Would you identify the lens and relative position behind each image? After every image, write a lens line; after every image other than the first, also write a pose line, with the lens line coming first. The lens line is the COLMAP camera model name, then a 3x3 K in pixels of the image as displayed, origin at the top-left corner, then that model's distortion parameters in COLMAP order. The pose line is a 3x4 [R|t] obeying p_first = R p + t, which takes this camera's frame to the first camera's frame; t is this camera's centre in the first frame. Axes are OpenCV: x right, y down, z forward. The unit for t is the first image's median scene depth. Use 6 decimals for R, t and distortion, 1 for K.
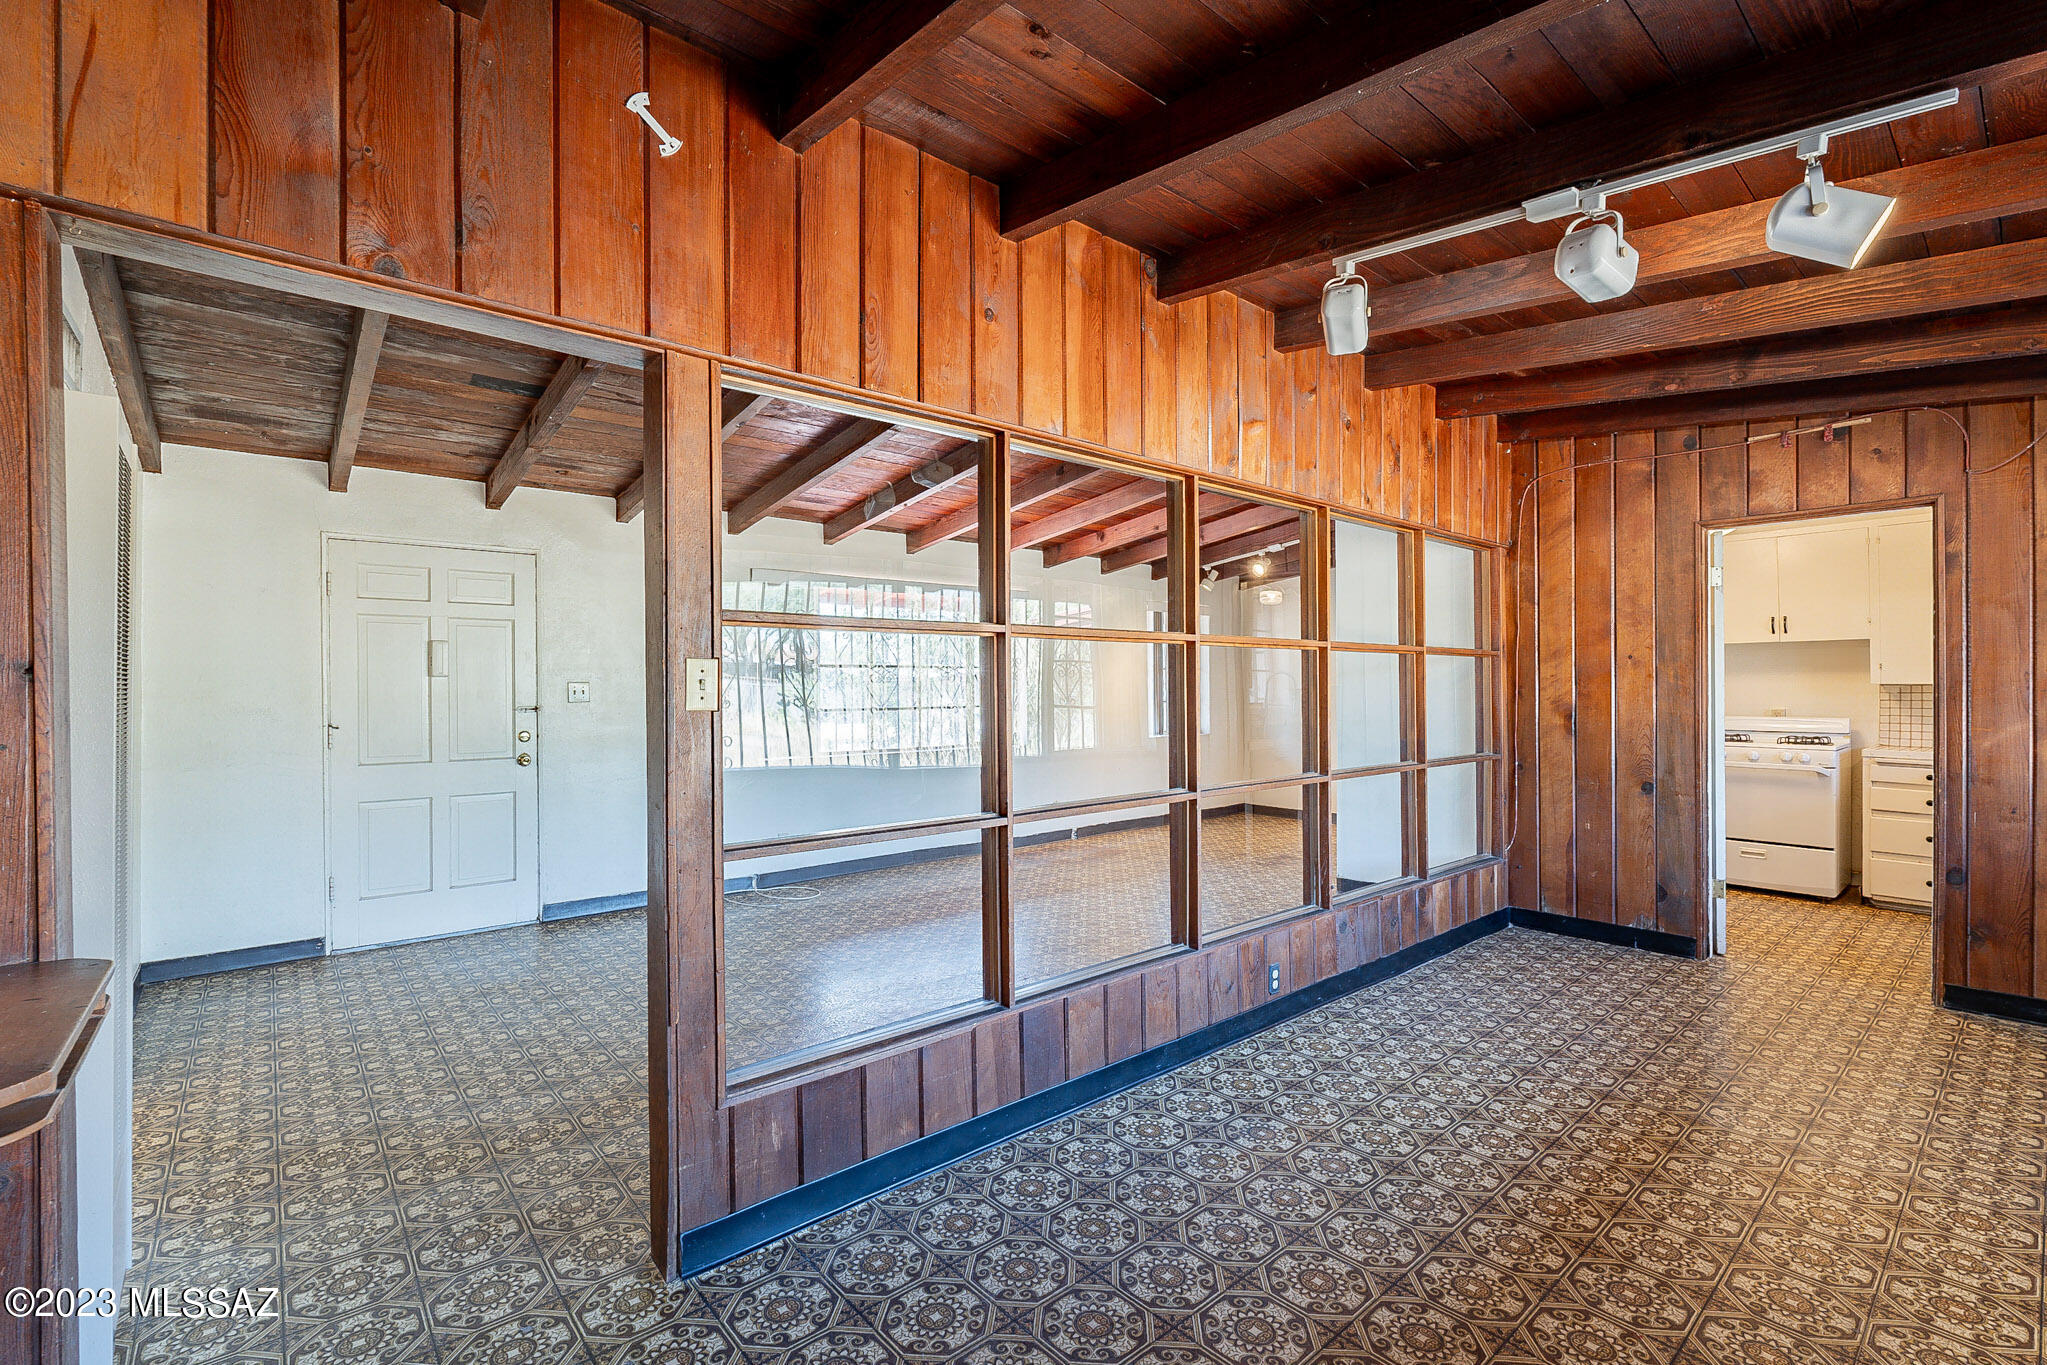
lens RADIAL K [[896.8, 0, 1018.0], [0, 896.8, 679.1], [0, 0, 1]] dist [0.001908, 0.000230]
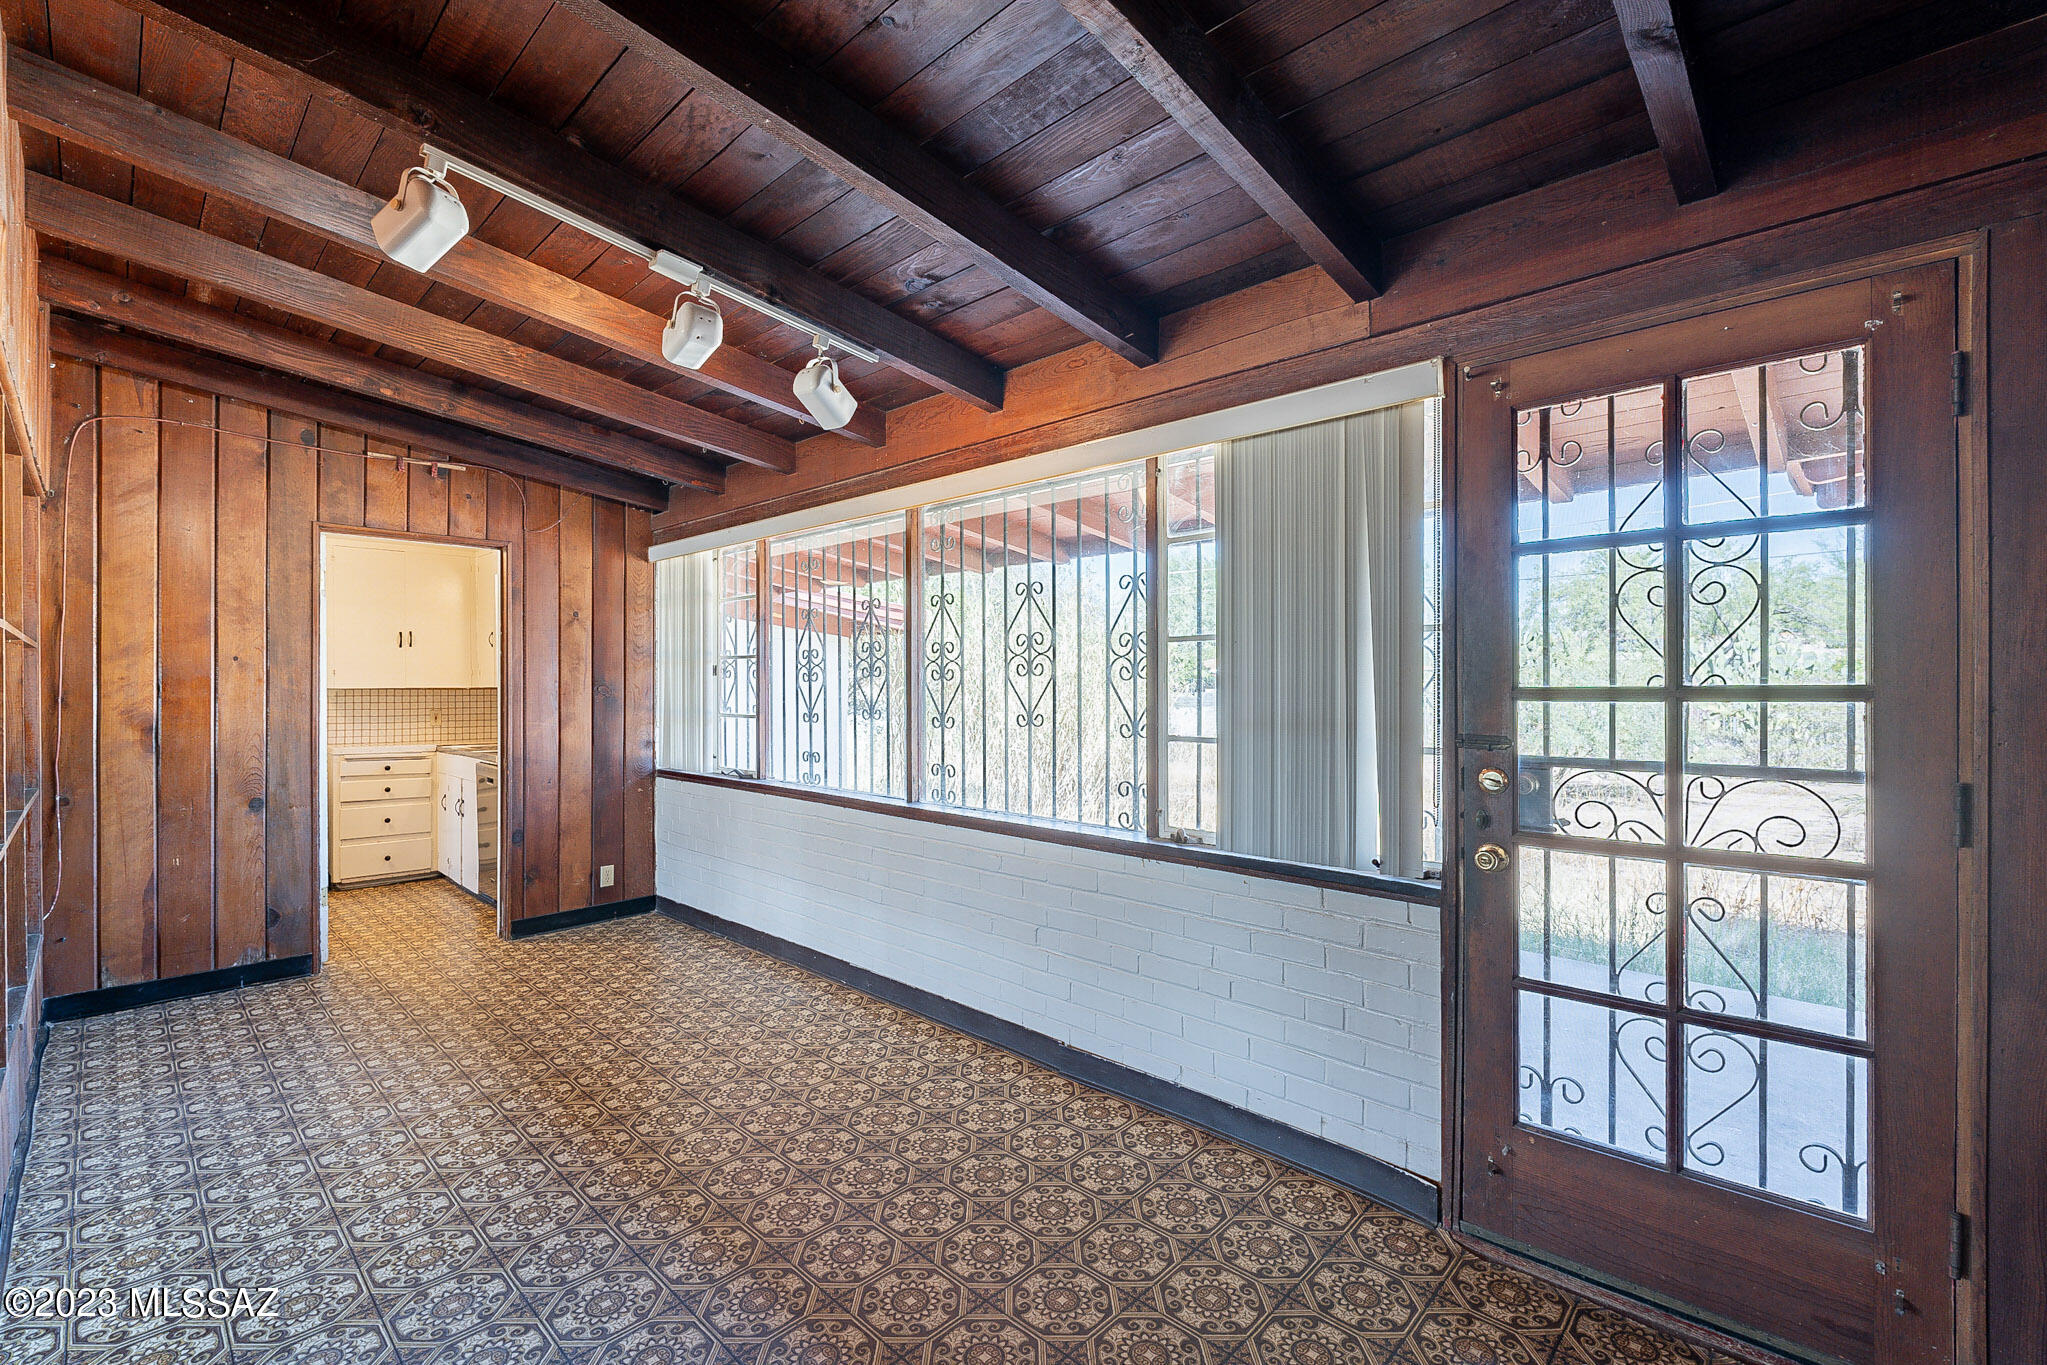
lens RADIAL K [[903.7, 0, 1015.3], [0, 903.7, 676.5], [0, 0, 1]] dist [0.001097, -0.000635]
pose [[-0.096478, 0.013171, 0.995248, -0.309839], [-0.009468, 0.999855, -0.014150, -0.001705], [-0.995290, -0.010788, -0.096340, 0.373088]]
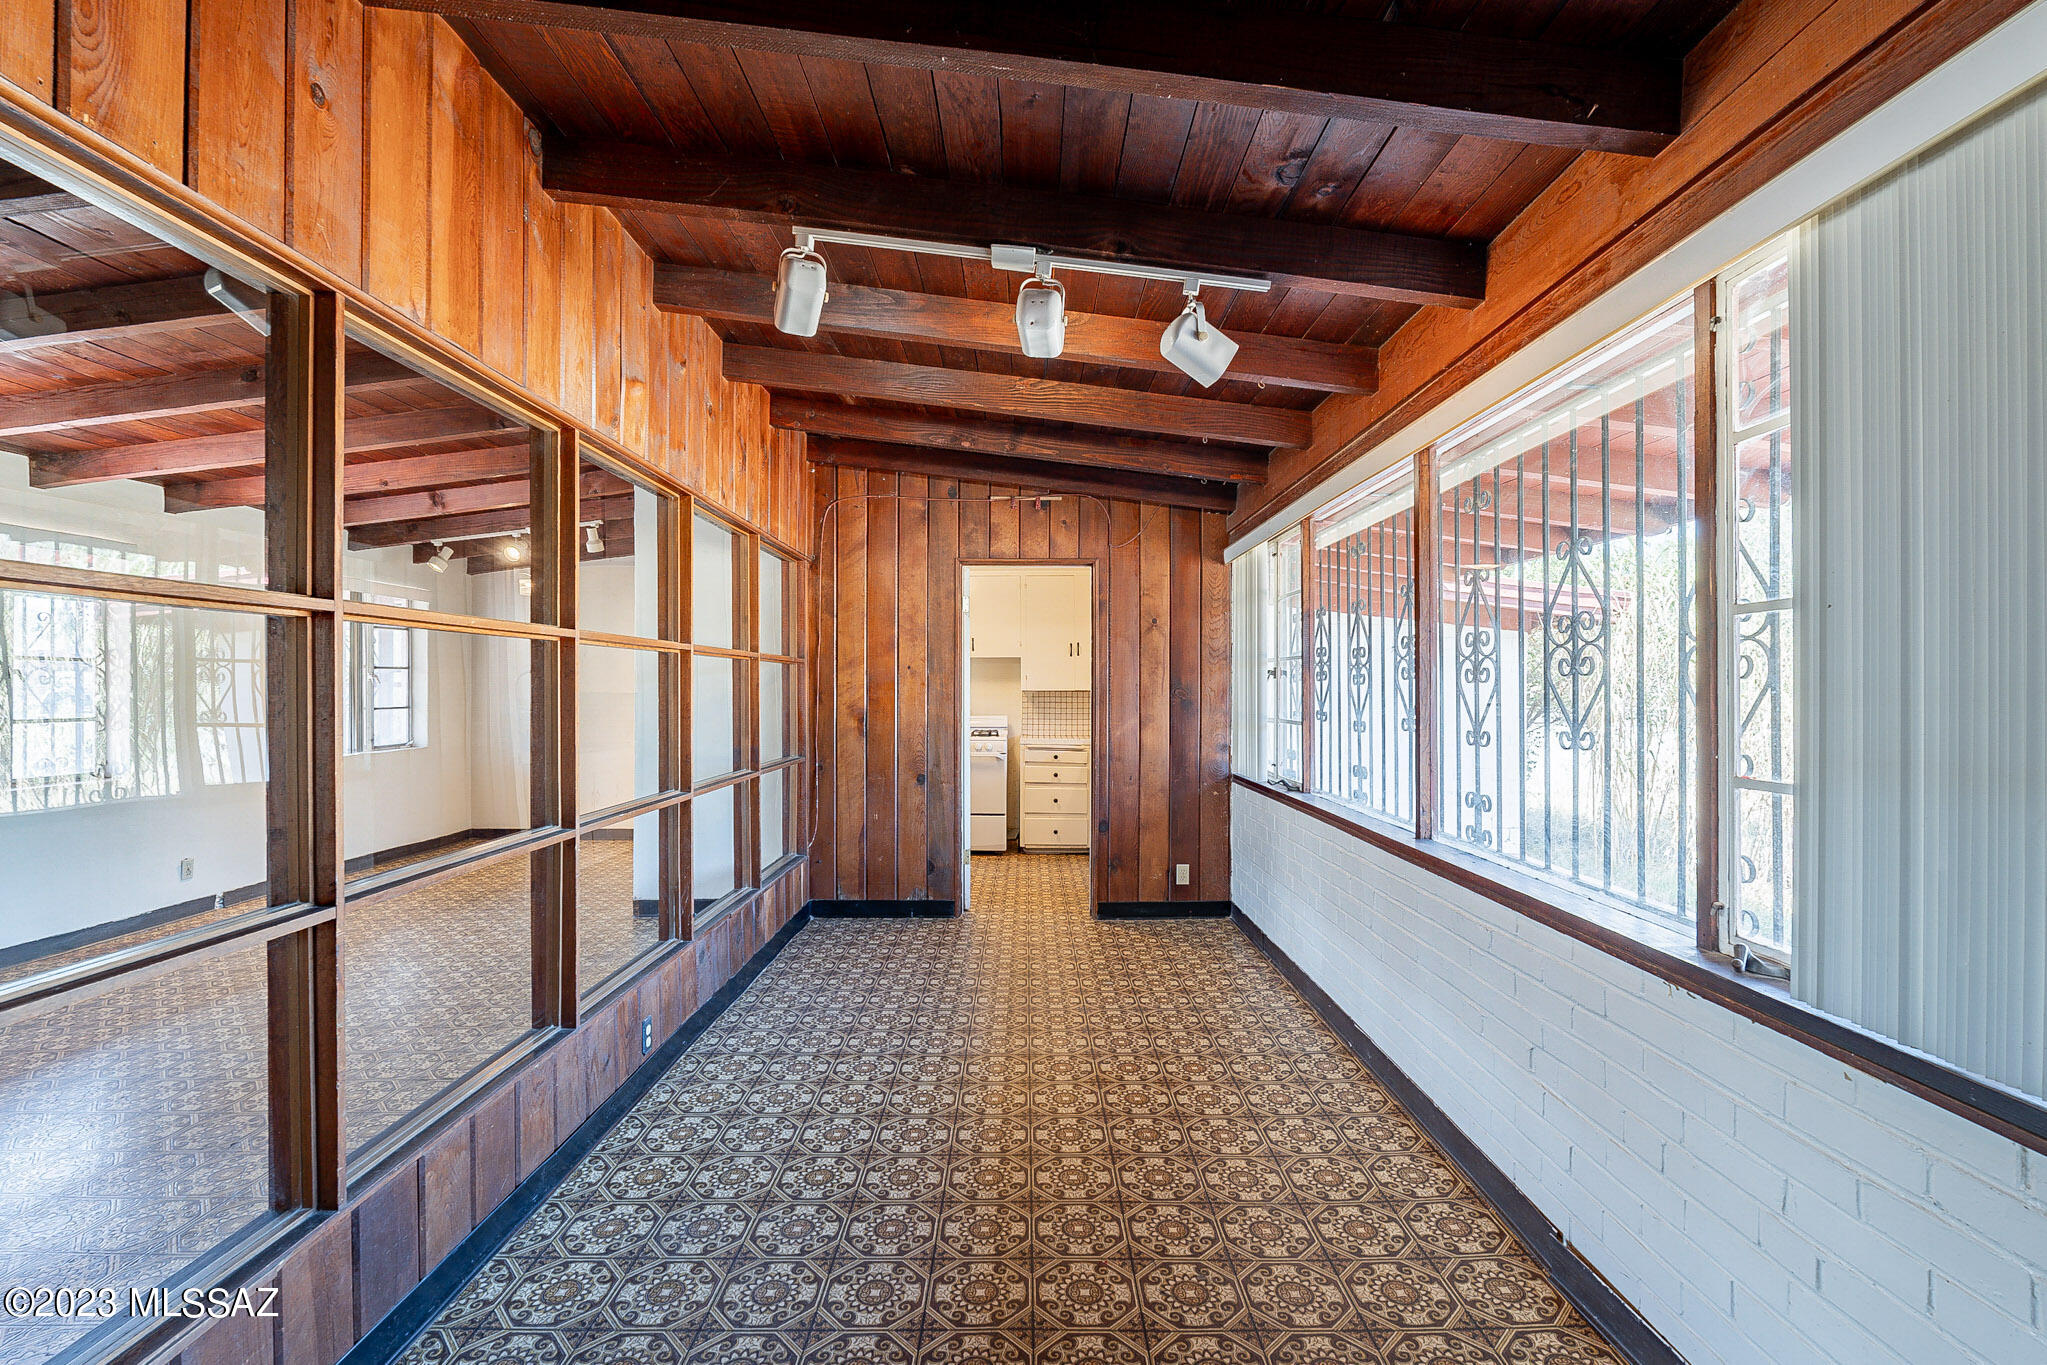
lens RADIAL K [[896.8, 0, 1018.0], [0, 896.8, 679.1], [0, 0, 1]] dist [0.001908, 0.000230]
pose [[0.652453, 0.012379, 0.757728, -0.121263], [-0.011518, 0.999913, -0.006417, -0.004371], [-0.757742, -0.004541, 0.652539, 0.154273]]
